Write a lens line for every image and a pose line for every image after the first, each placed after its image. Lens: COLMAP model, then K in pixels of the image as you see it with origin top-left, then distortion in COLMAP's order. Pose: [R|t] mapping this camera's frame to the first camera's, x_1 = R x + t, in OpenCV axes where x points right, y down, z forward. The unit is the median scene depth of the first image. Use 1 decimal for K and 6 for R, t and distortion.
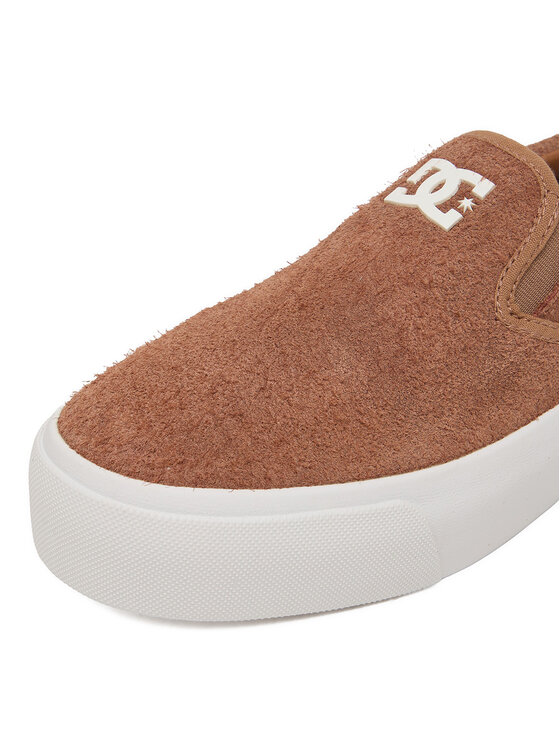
lens RADIAL K [[1331.8, 0, 280.0], [0, 1331.8, 373.0], [0, 0, 1]] dist [-0.044451, -0.060675]
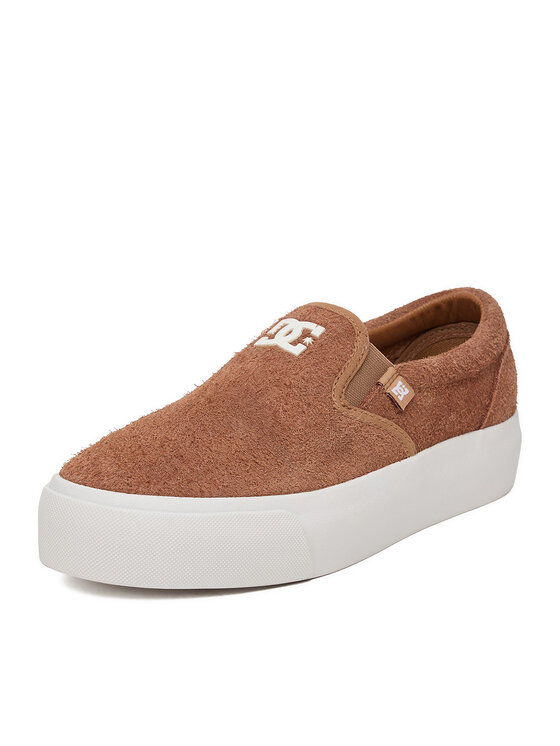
lens RADIAL K [[2200.1, 0, 280.0], [0, 2200.1, 373.0], [0, 0, 1]] dist [0.053480, 0.224460]
pose [[0.987573, -0.040684, 0.151803, -0.287931], [0.084242, 0.952461, -0.292783, 0.669134], [-0.132675, 0.301933, 0.944052, -1.427679]]
